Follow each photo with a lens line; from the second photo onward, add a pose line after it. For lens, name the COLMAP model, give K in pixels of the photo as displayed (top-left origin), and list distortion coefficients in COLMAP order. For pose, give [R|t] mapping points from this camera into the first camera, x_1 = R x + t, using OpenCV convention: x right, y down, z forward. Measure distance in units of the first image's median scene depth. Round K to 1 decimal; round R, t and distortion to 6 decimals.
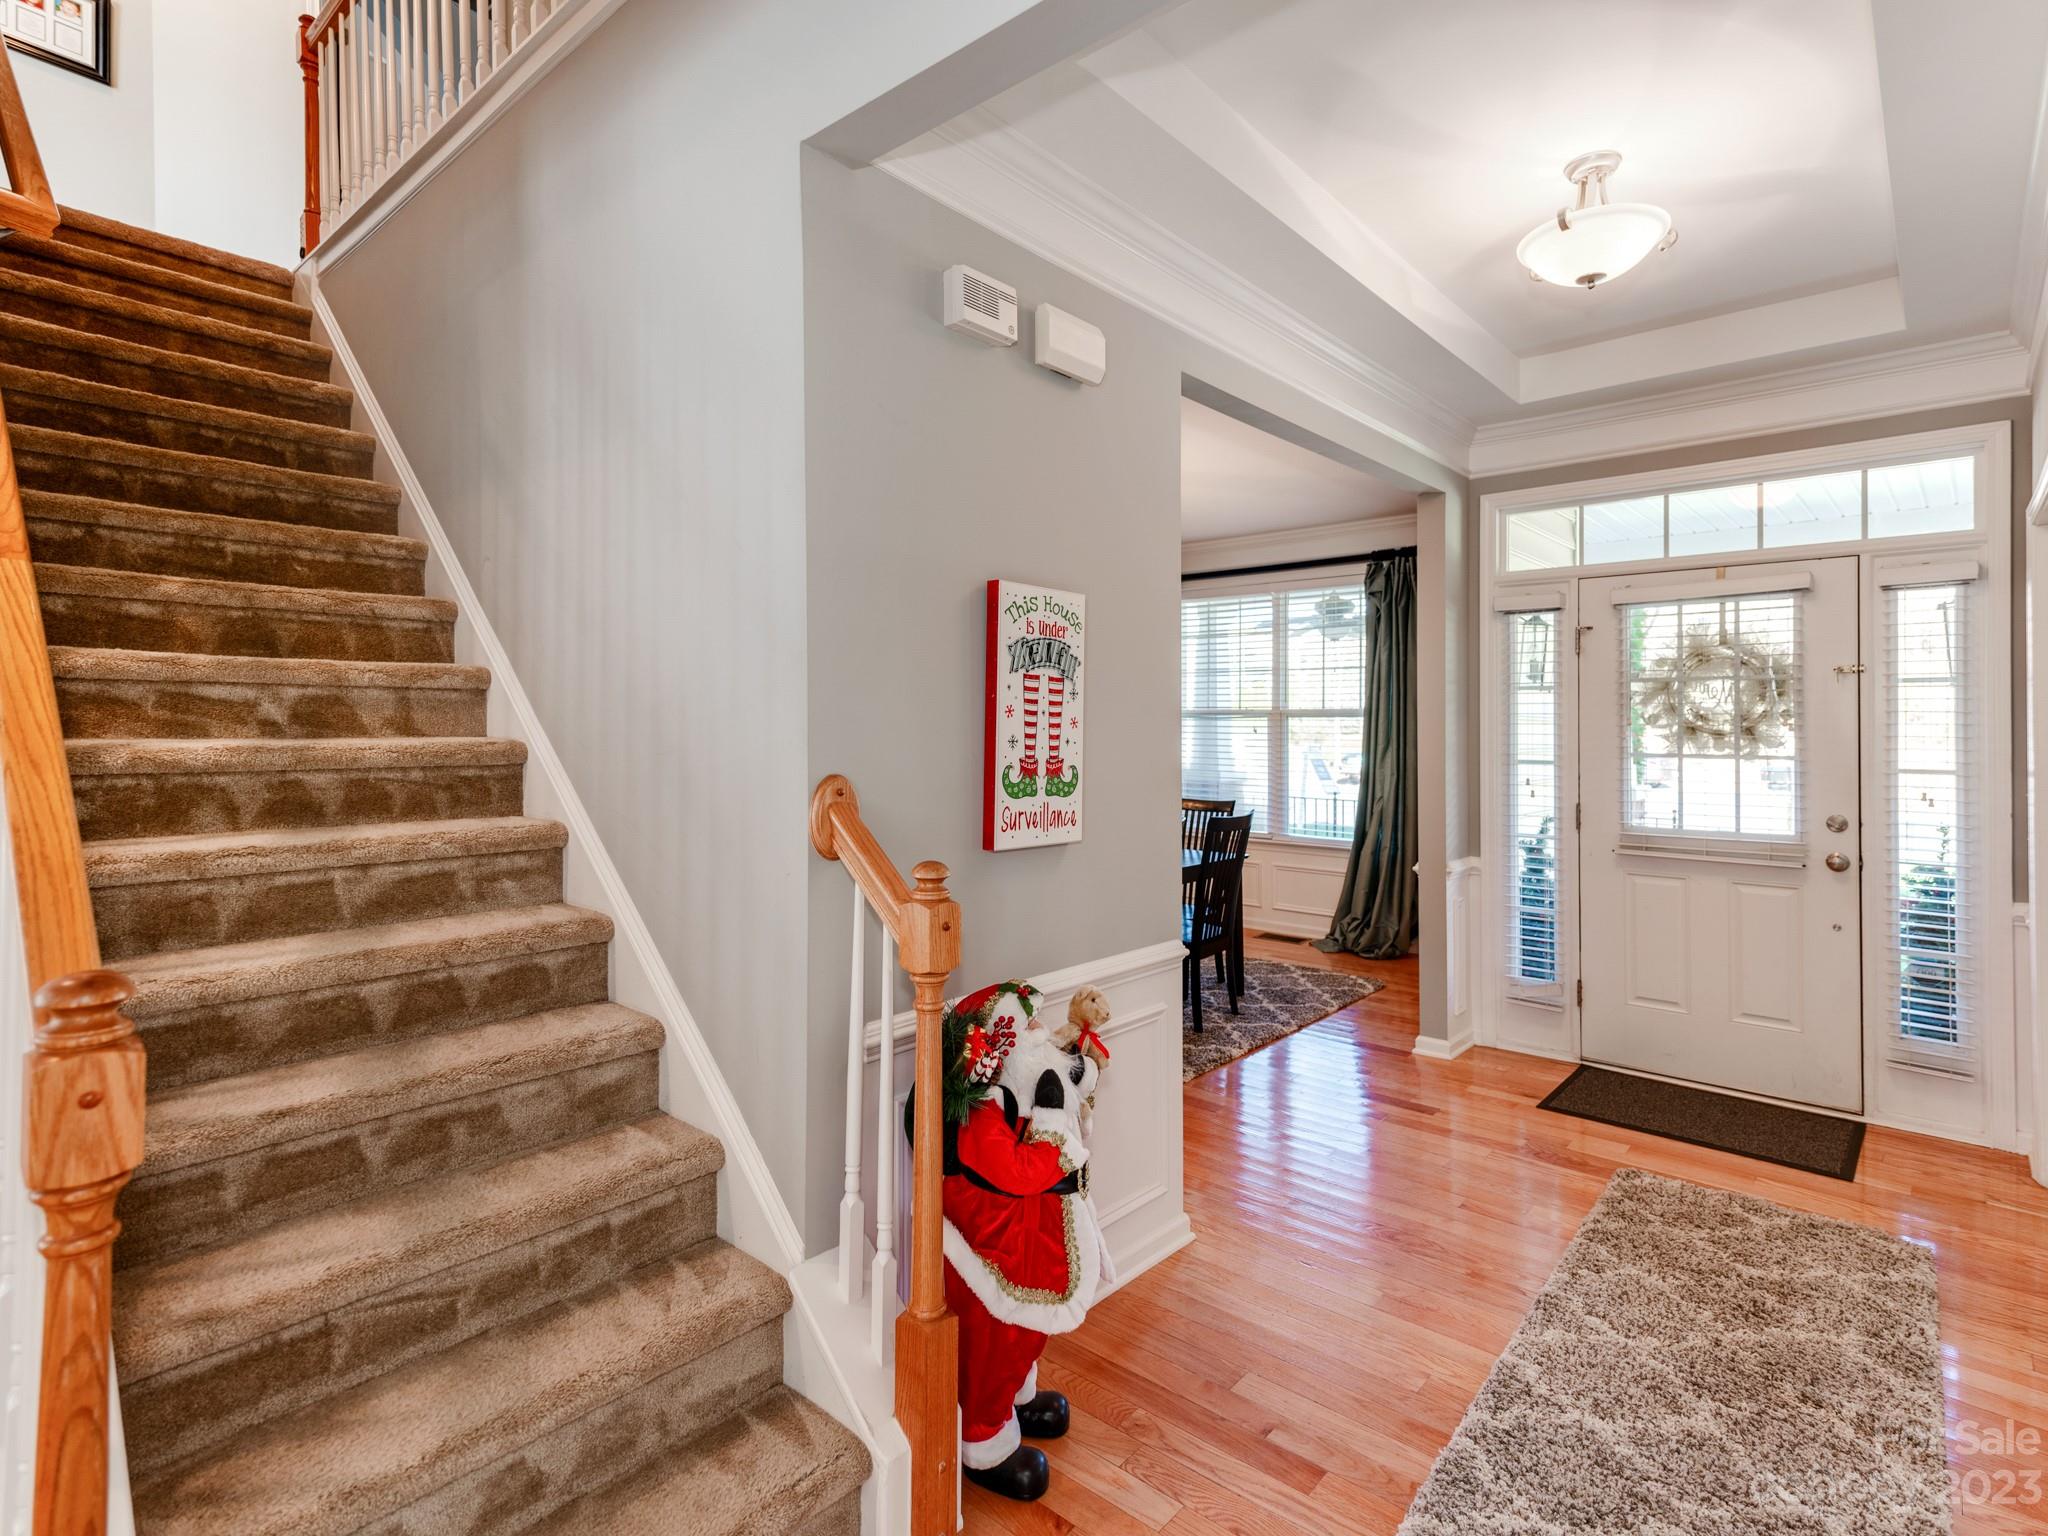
lens RADIAL K [[1046.5, 0, 1010.6], [0, 1046.5, 712.4], [0, 0, 1]] dist [0.013244, -0.000280]
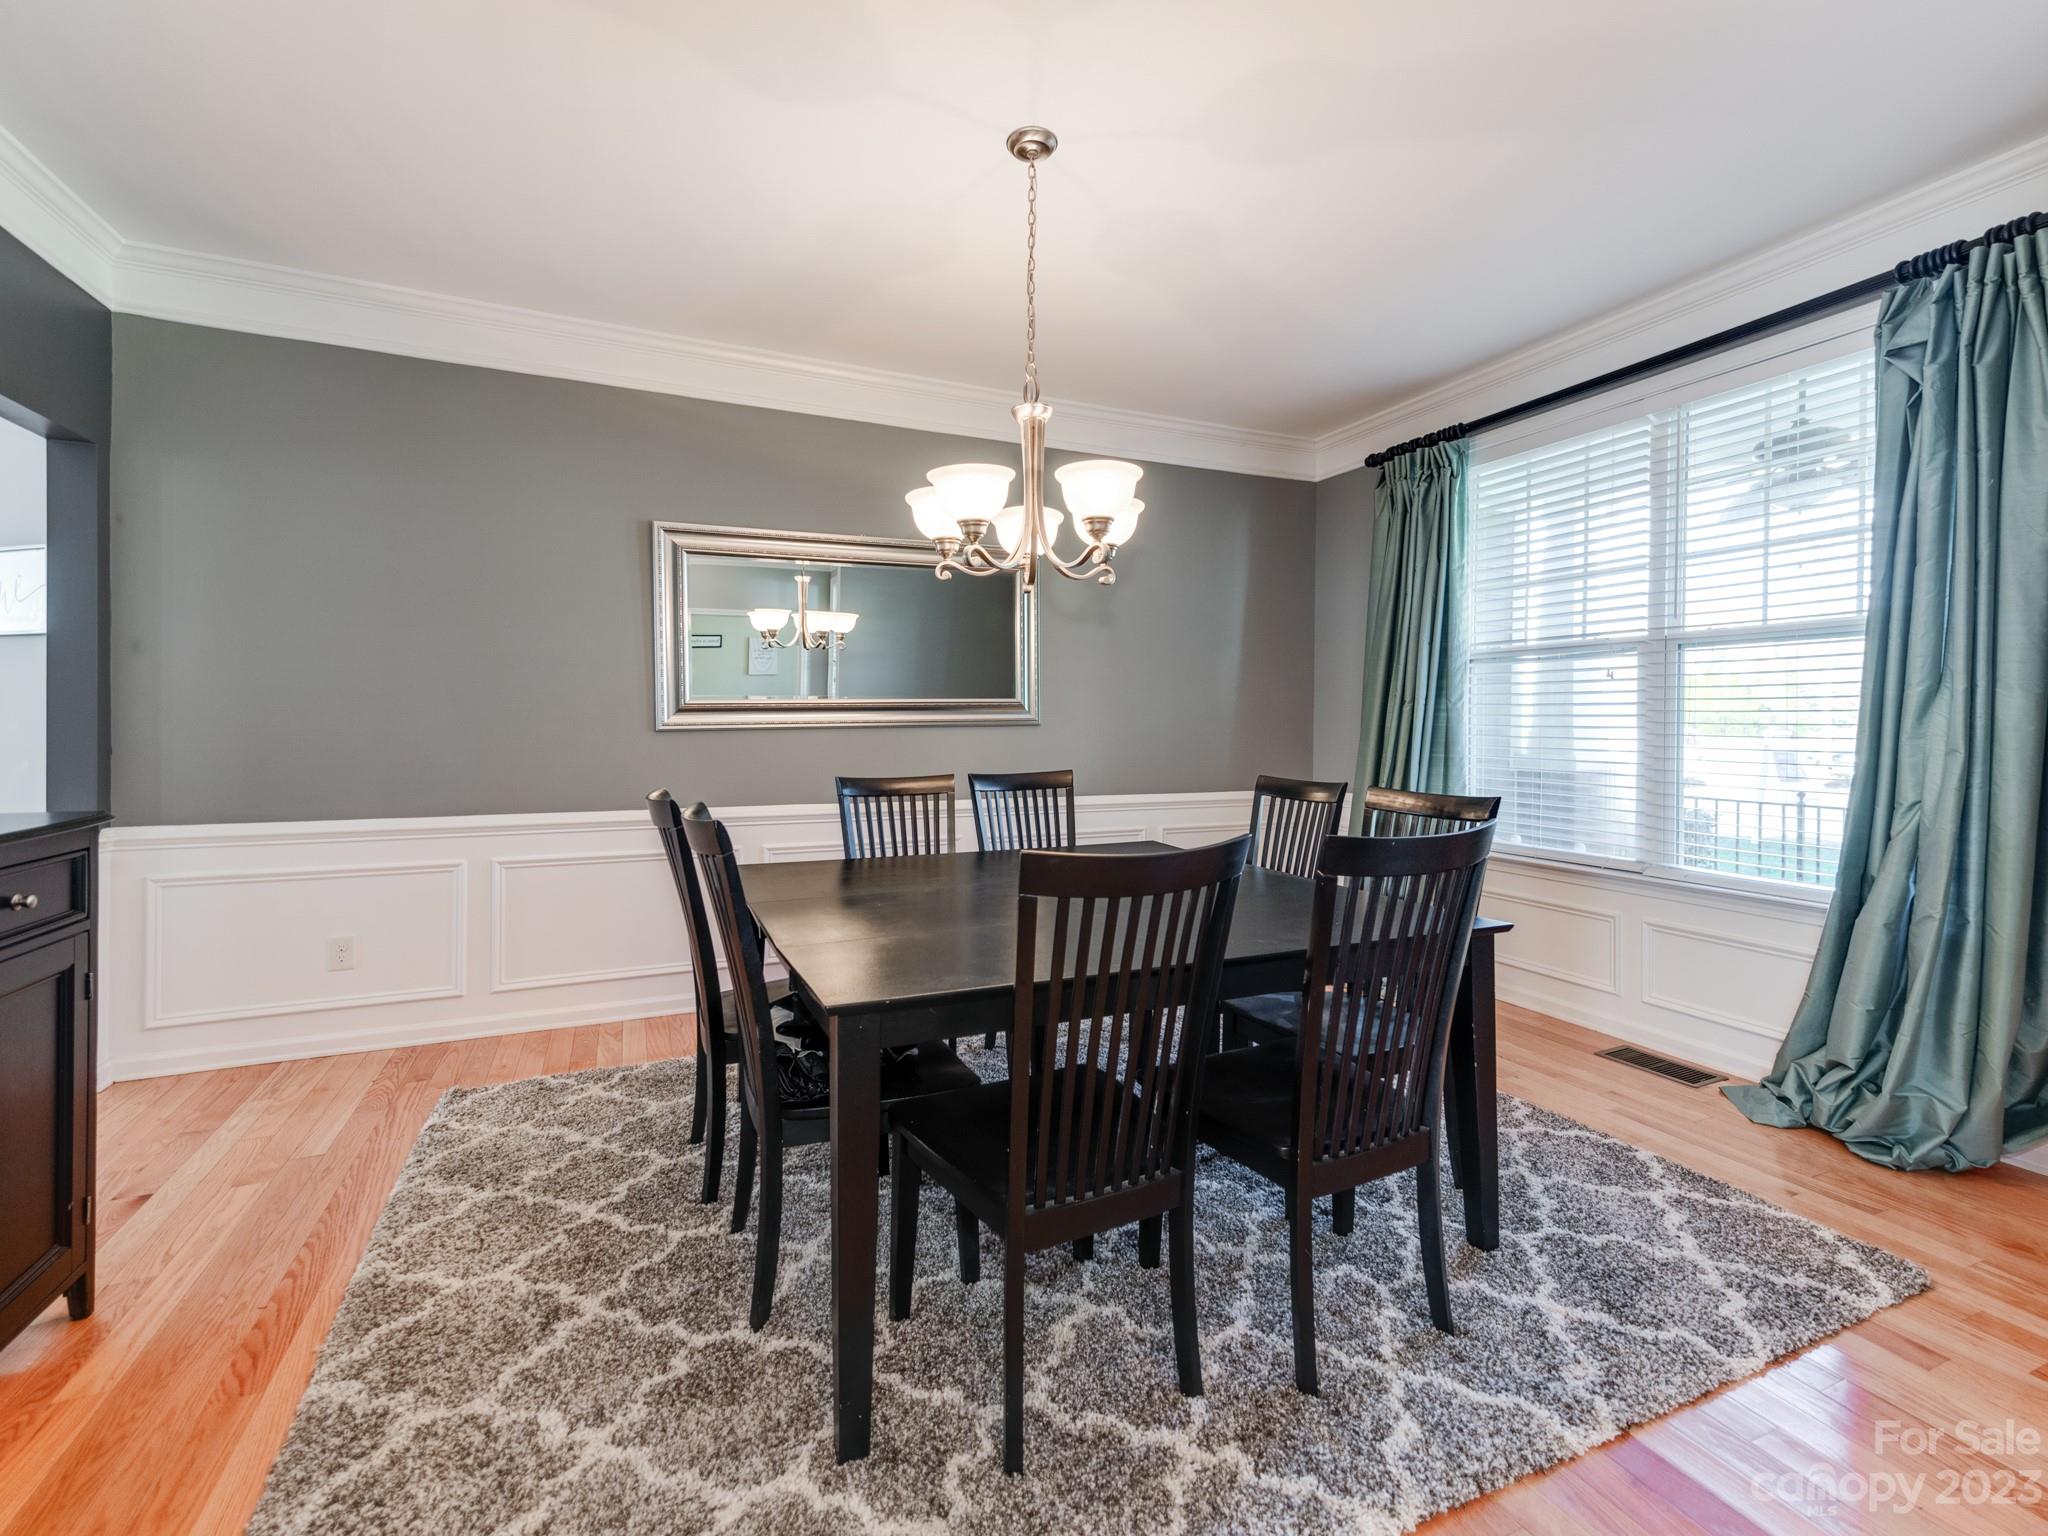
lens RADIAL K [[921.7, 0, 1026.8], [0, 921.7, 730.1], [0, 0, 1]] dist [0.019286, -0.002529]
pose [[0.917271, 0.004824, -0.398233, 0.413390], [0.002447, 0.999840, 0.017746, 0.105176], [0.398255, -0.017252, 0.917112, 1.214292]]
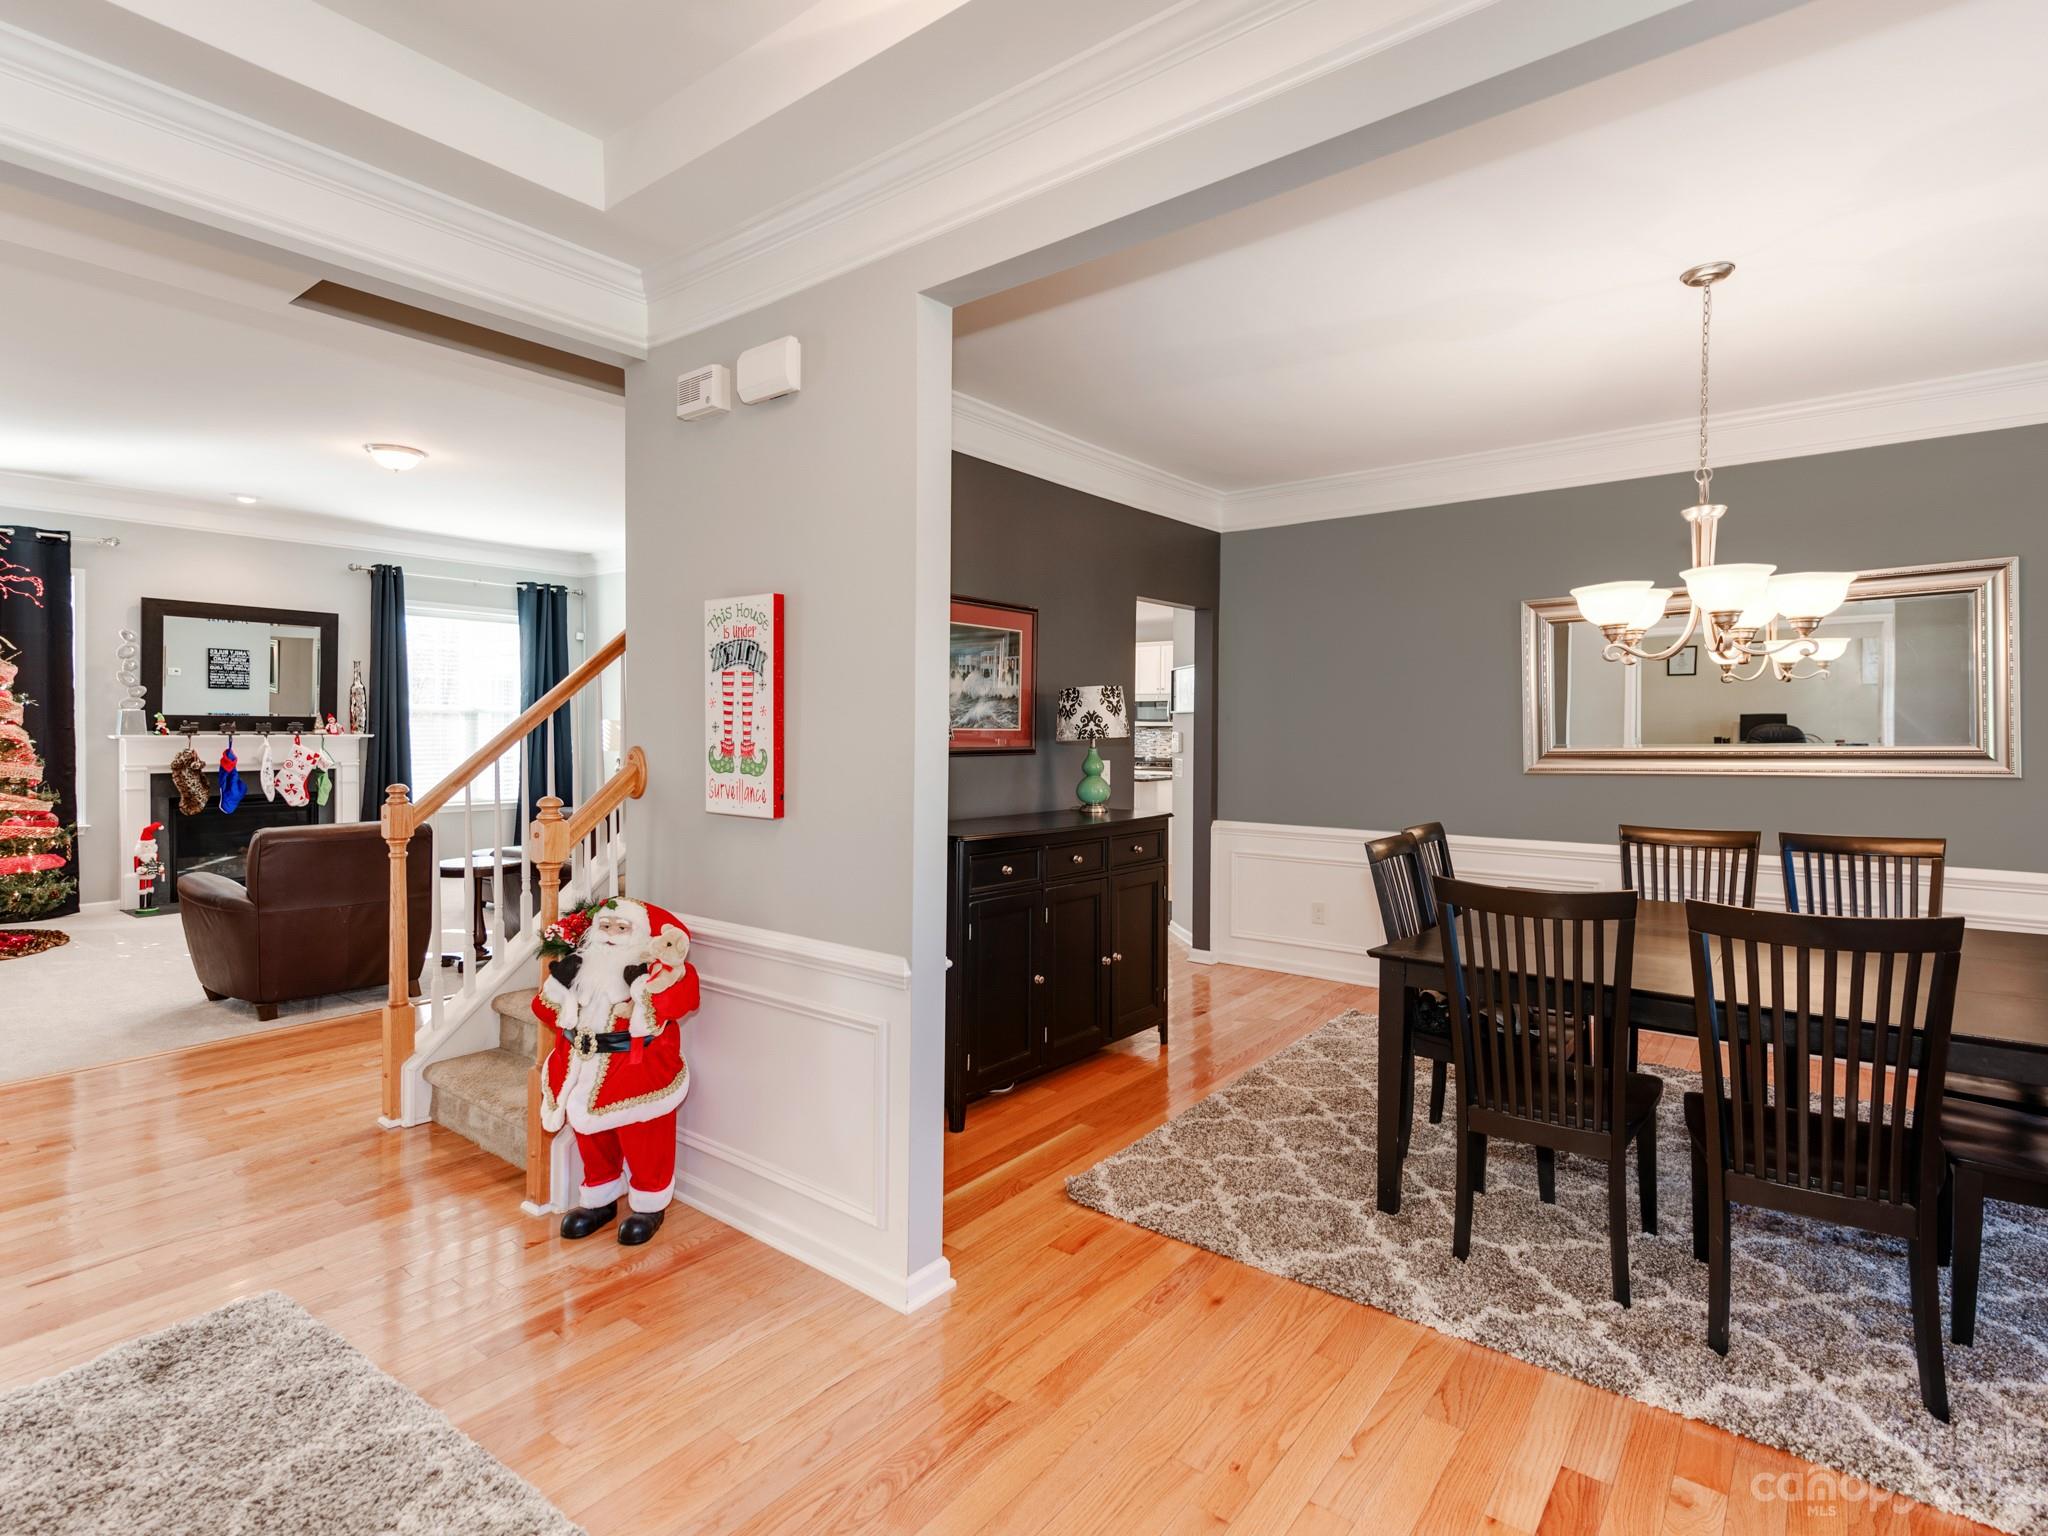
lens RADIAL K [[1046.5, 0, 1029.8], [0, 1046.5, 711.8], [0, 0, 1]] dist [0.013244, -0.000280]
pose [[0.083481, -0.014422, -0.996405, 1.224020], [0.010522, 0.999852, -0.013591, 0.029548], [0.996454, -0.009349, 0.083620, 1.214863]]
